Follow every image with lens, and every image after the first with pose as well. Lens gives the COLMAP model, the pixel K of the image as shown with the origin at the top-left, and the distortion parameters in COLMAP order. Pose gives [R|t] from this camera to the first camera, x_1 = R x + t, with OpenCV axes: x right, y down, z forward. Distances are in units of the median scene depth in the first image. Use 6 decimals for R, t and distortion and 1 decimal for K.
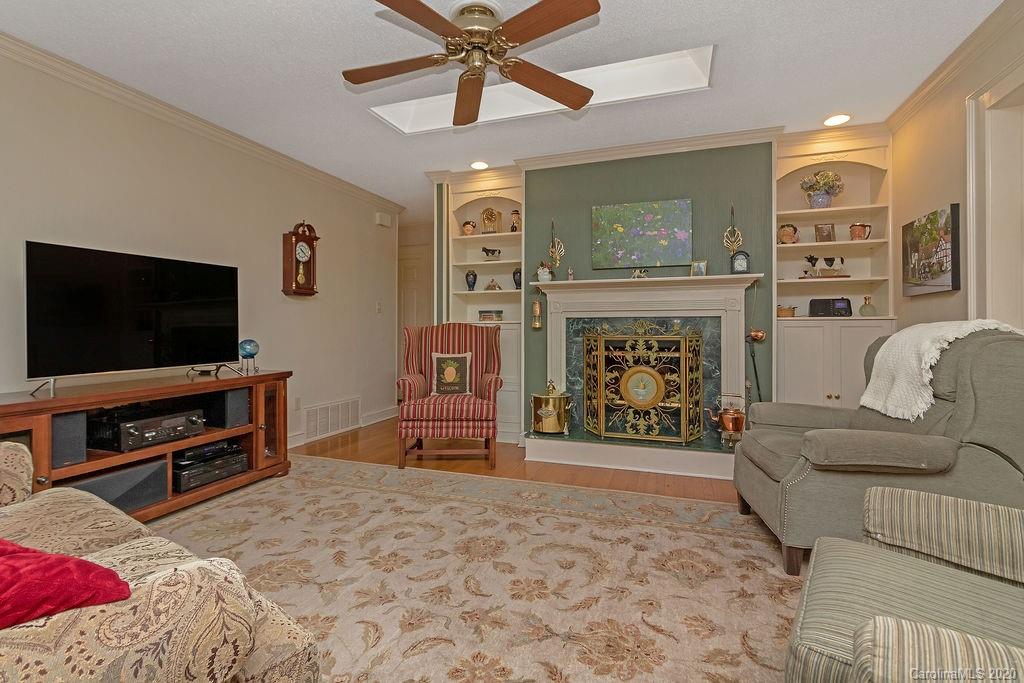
lens RADIAL K [[494.1, 0, 506.0], [0, 494.1, 324.1], [0, 0, 1]] dist [0.000846, 0.000184]
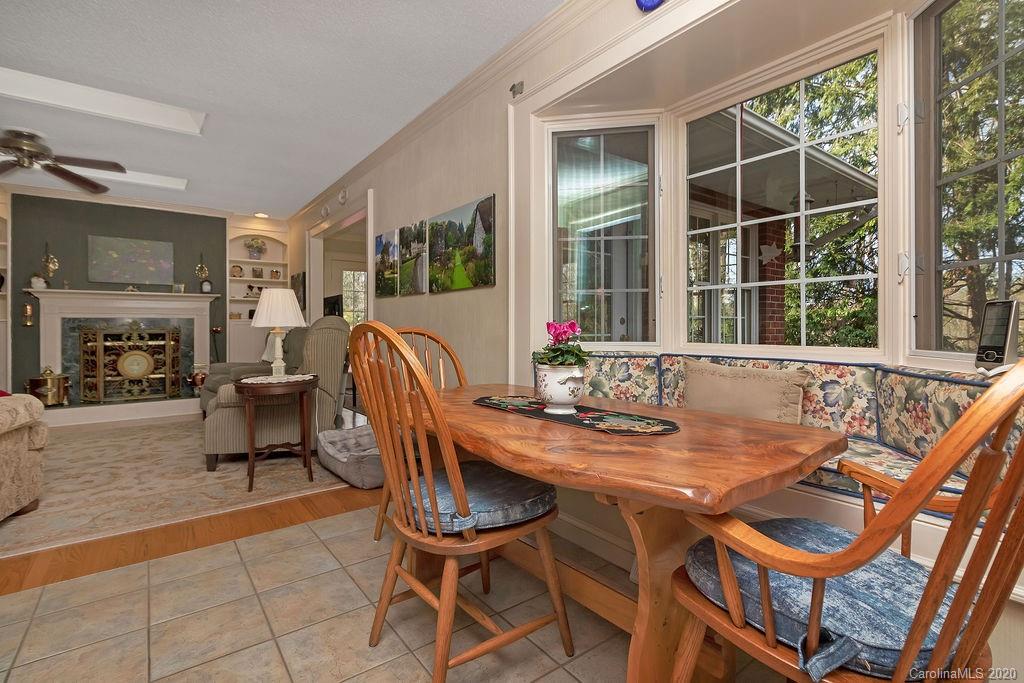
lens RADIAL K [[468.5, 0, 512.1], [0, 468.5, 327.0], [0, 0, 1]] dist [-0.001878, -0.000204]
pose [[0.542512, -0.002627, 0.840044, -0.302875], [-0.001076, 0.999992, 0.003823, 0.006207], [-0.840048, -0.002977, 0.542504, -0.743671]]
